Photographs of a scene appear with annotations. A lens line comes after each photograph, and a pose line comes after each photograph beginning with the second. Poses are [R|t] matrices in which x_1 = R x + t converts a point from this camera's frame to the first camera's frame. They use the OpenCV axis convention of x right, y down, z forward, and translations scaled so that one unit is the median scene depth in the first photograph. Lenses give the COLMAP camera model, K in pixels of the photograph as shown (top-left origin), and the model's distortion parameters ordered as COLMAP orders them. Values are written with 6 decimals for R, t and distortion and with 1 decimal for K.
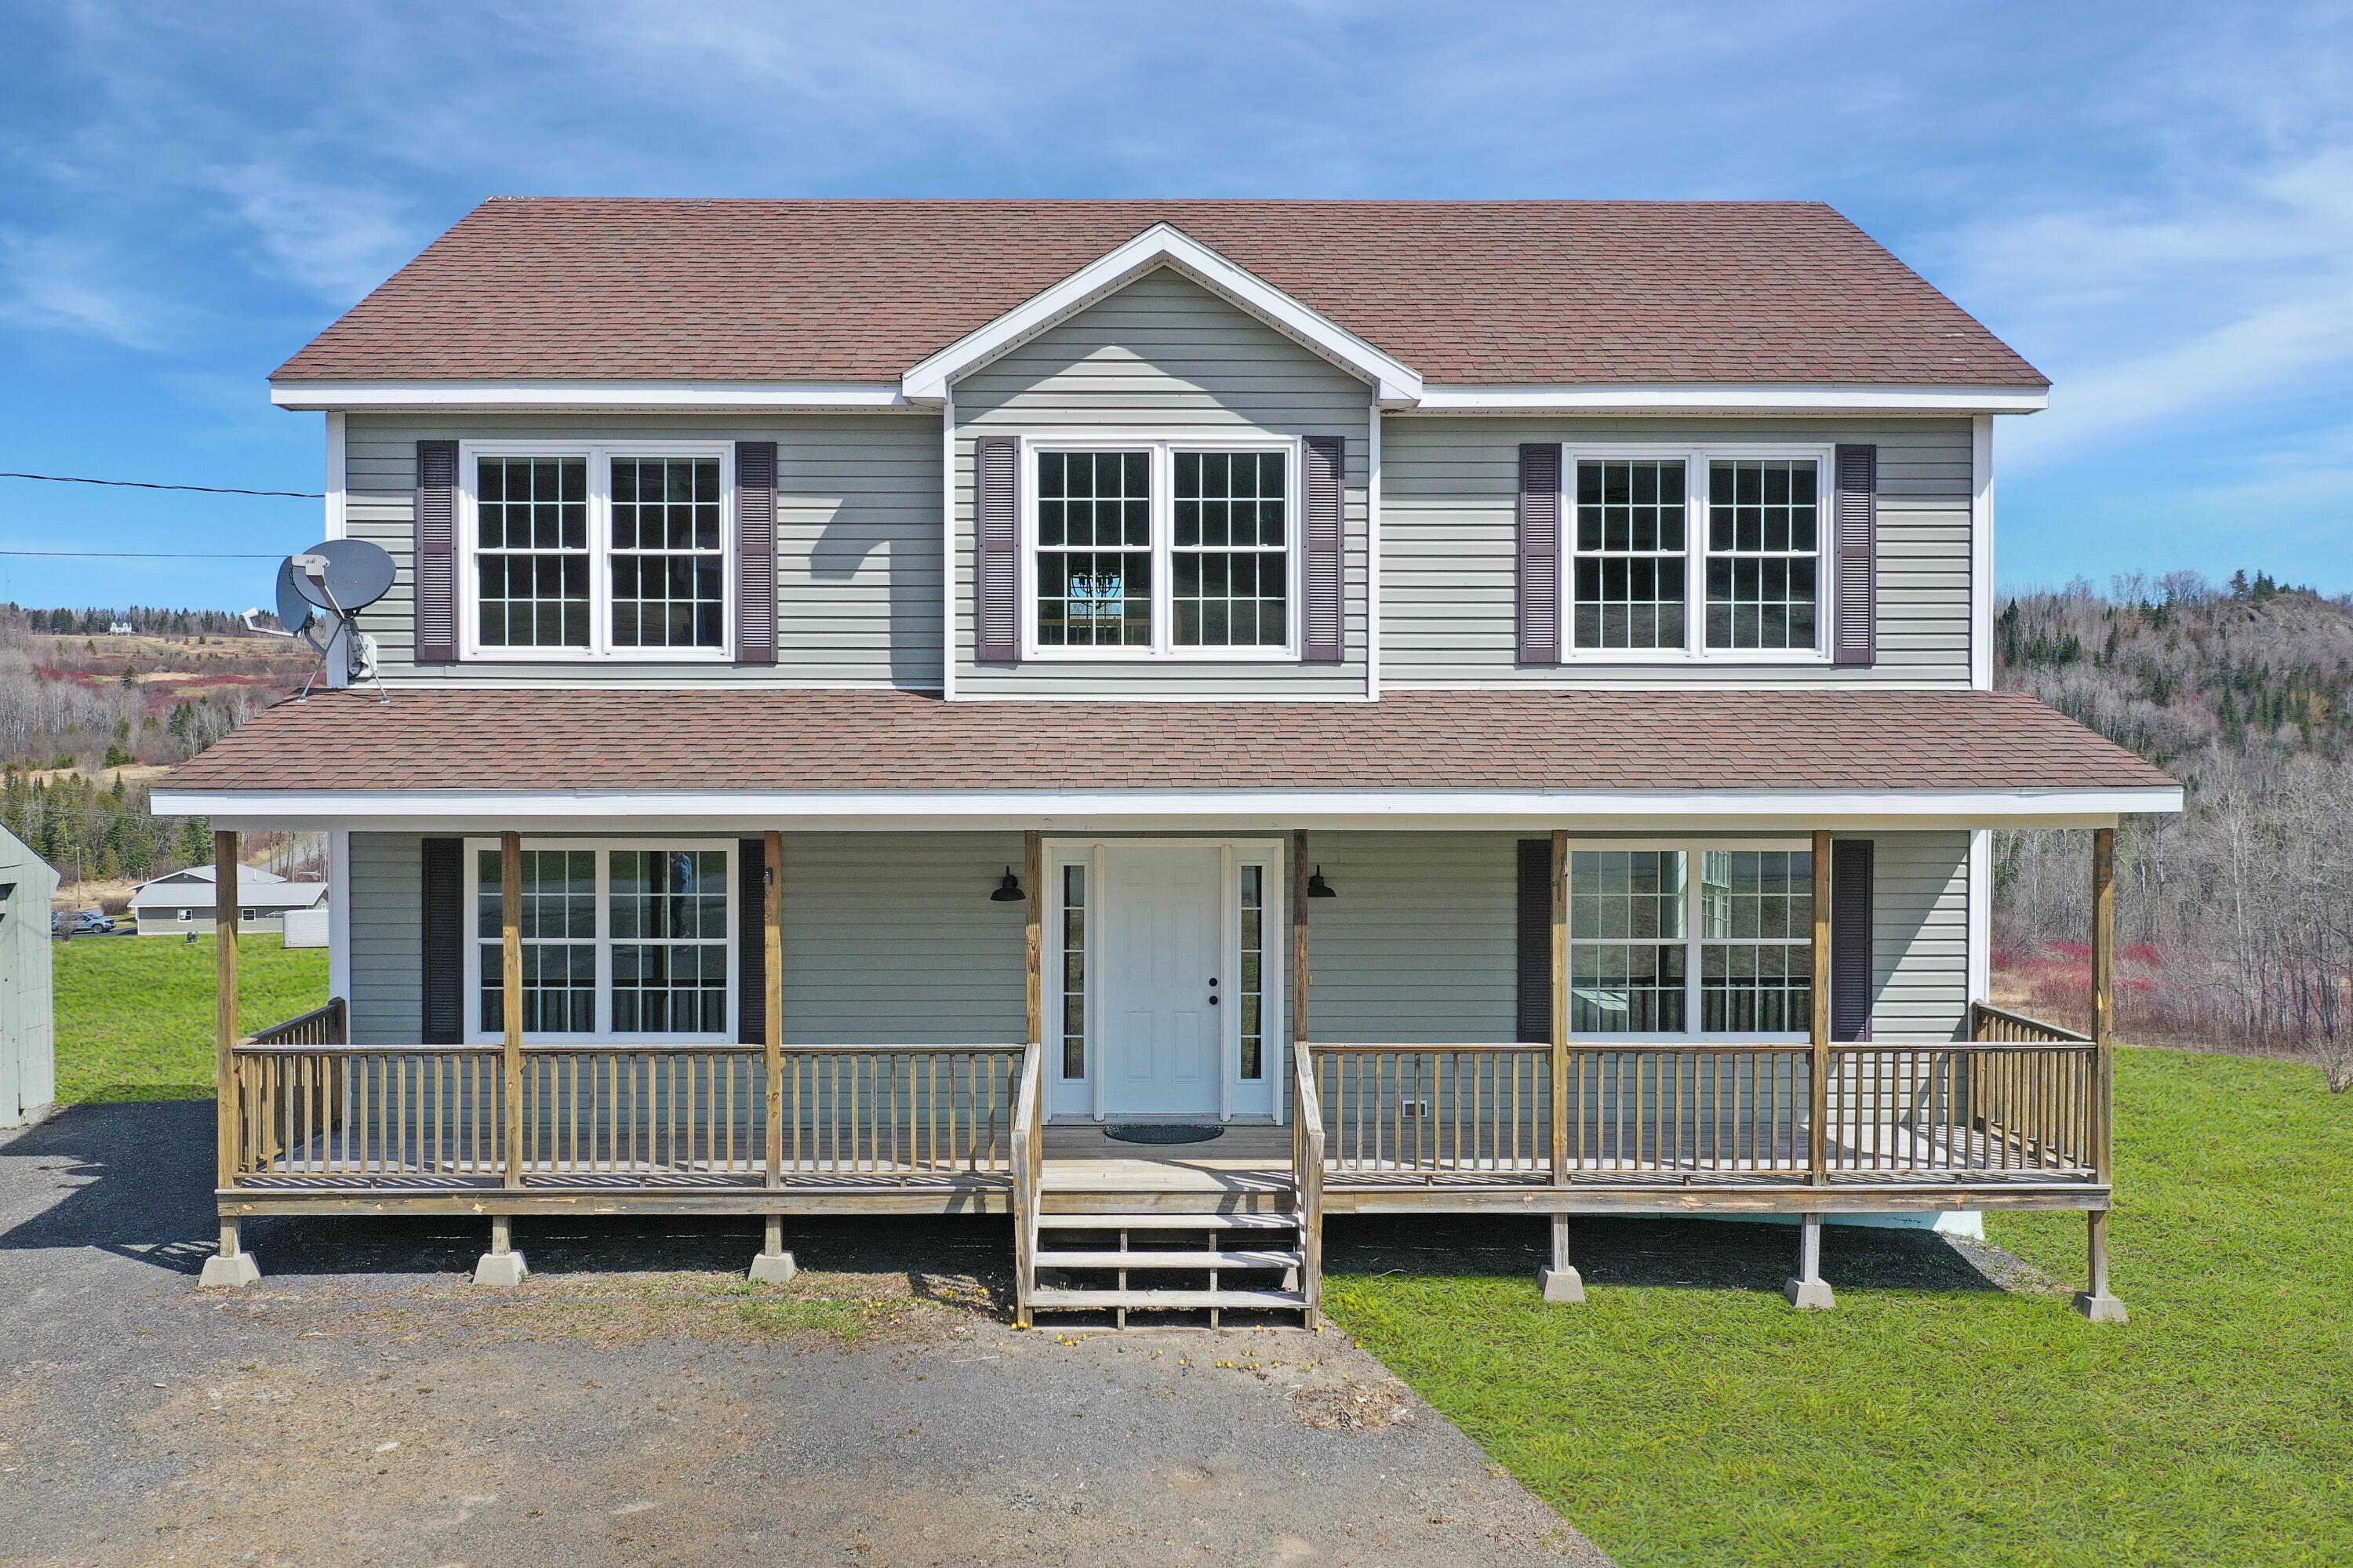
lens RADIAL K [[1860.8, 0, 1159.5], [0, 1860.8, 787.3], [0, 0, 1]] dist [0.004921, 0.000676]
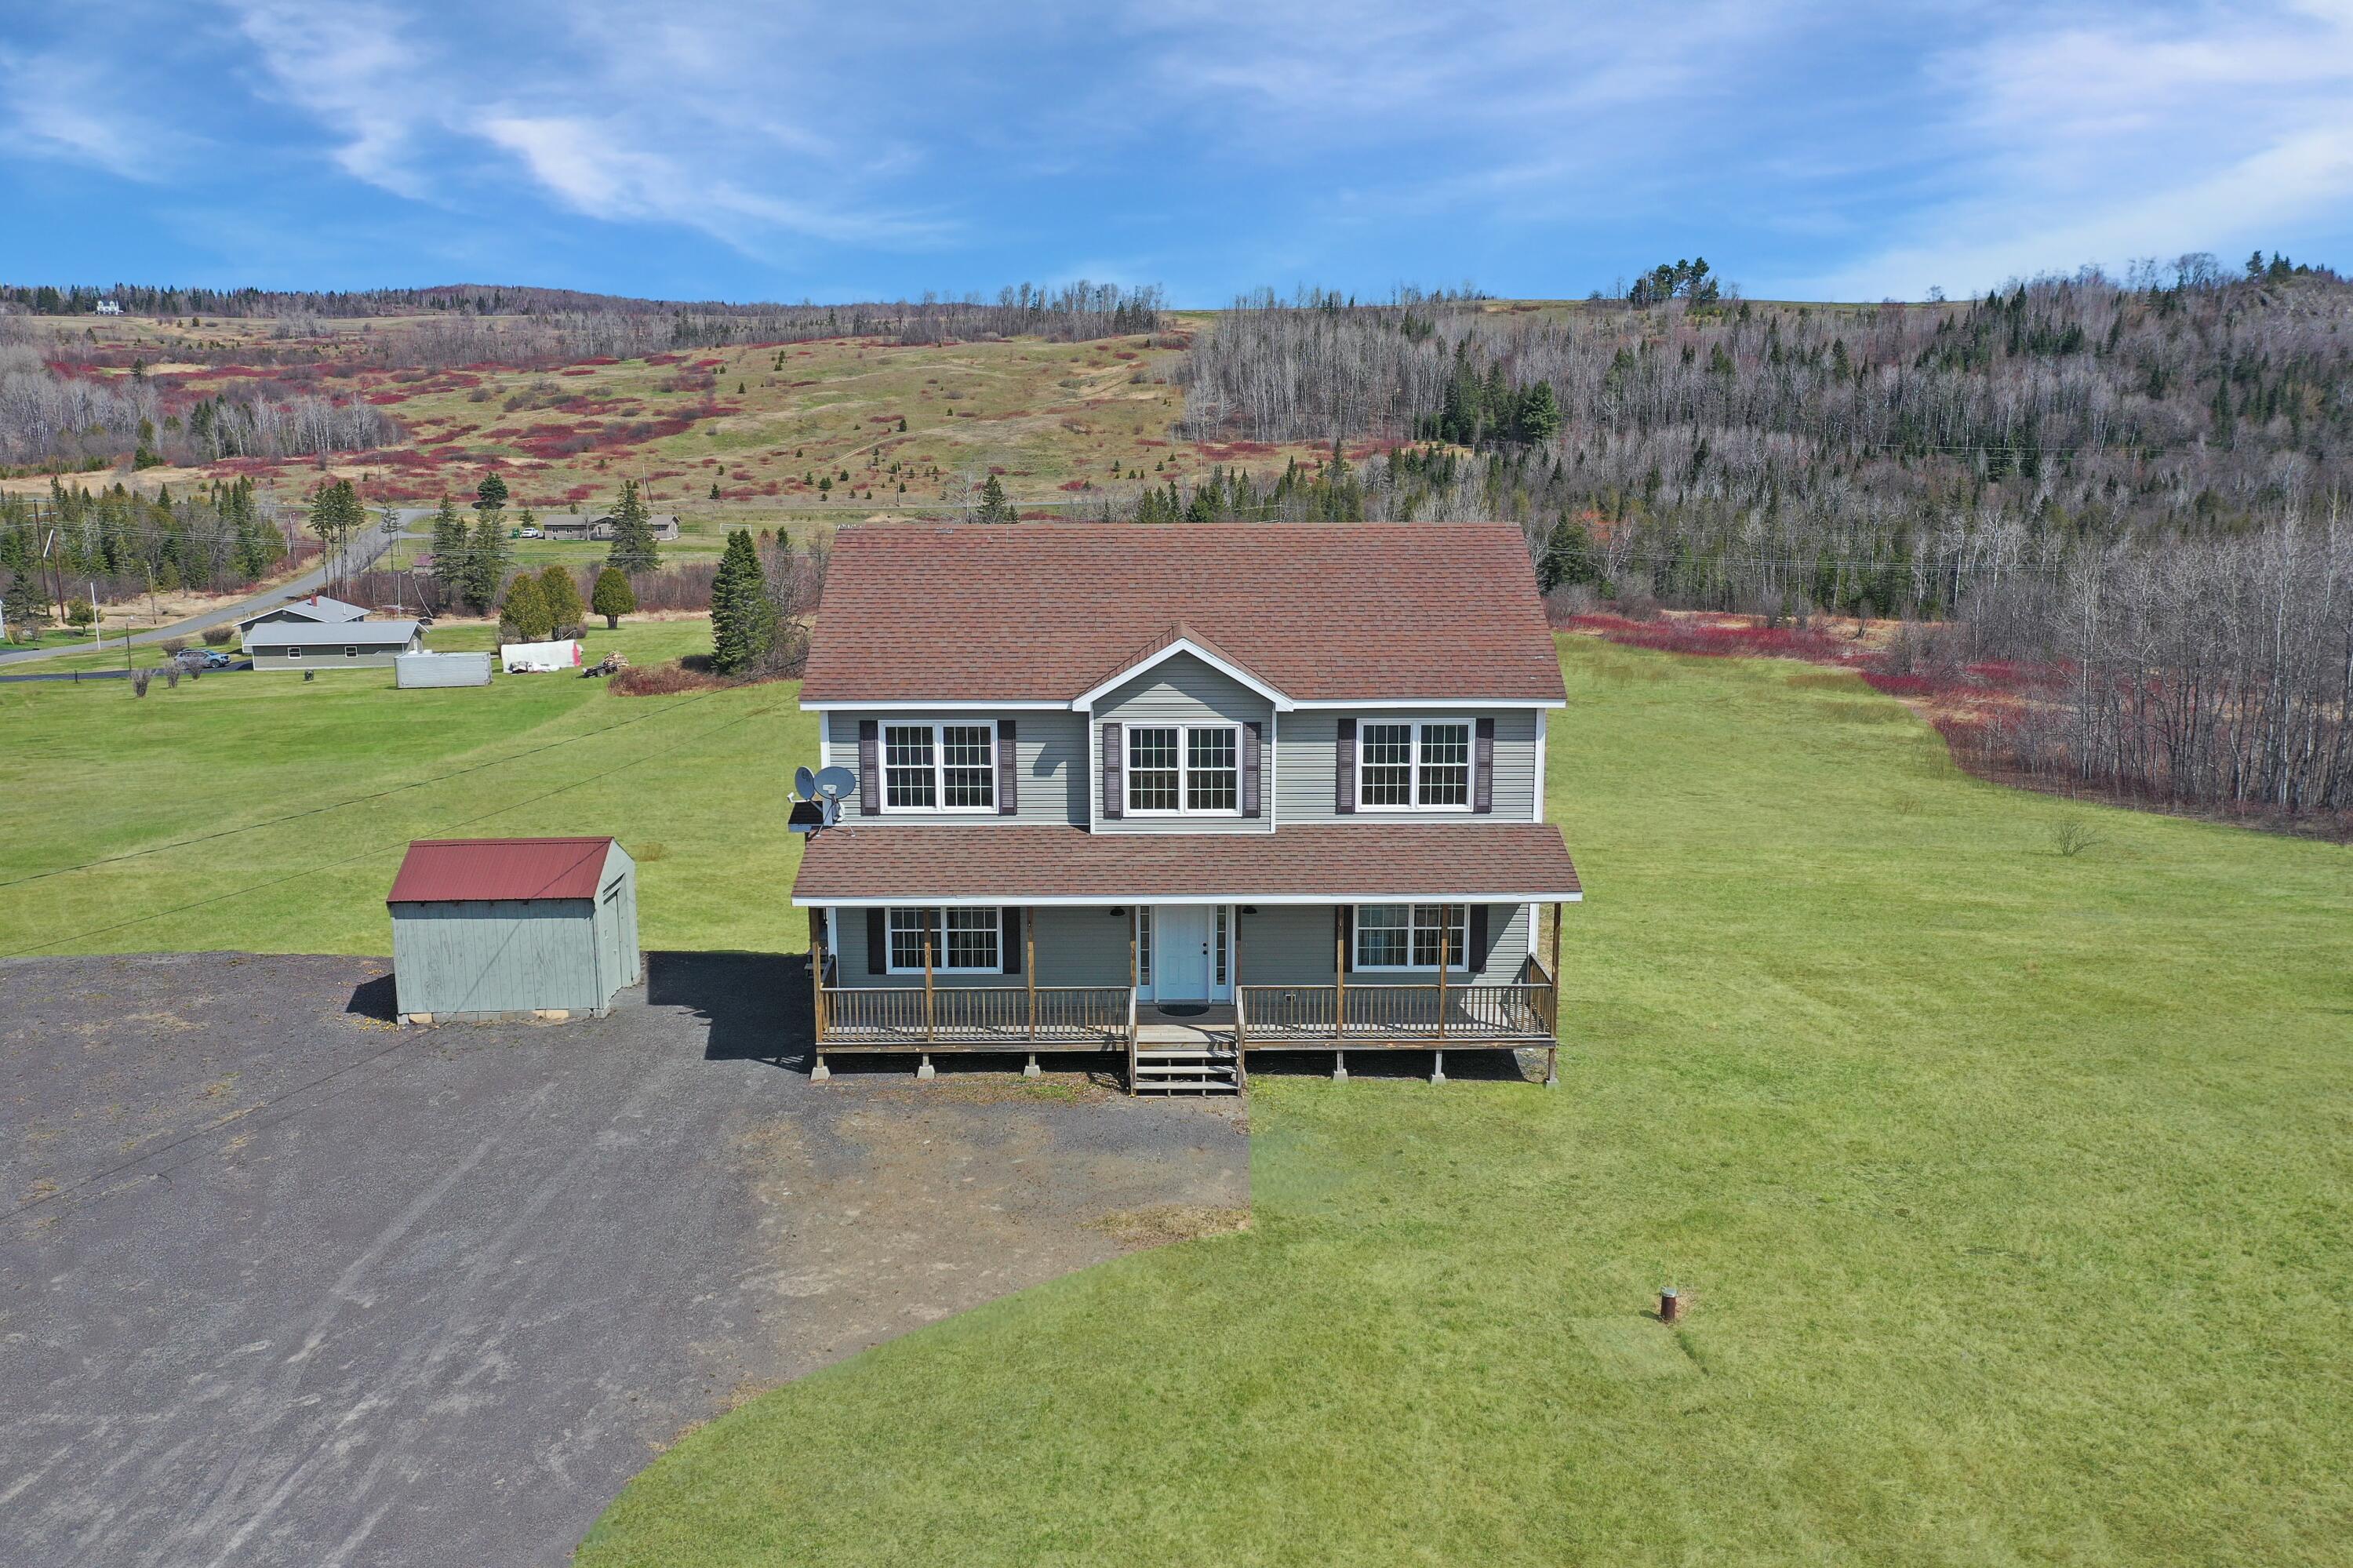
lens RADIAL K [[1860.2, 0, 1155.2], [0, 1860.2, 781.7], [0, 0, 1]] dist [0.017639, -0.007442]
pose [[0.999977, -0.003712, -0.005763, -0.019557], [0.004642, 0.985265, 0.170974, -0.501528], [0.005044, -0.170997, 0.985259, -1.276226]]
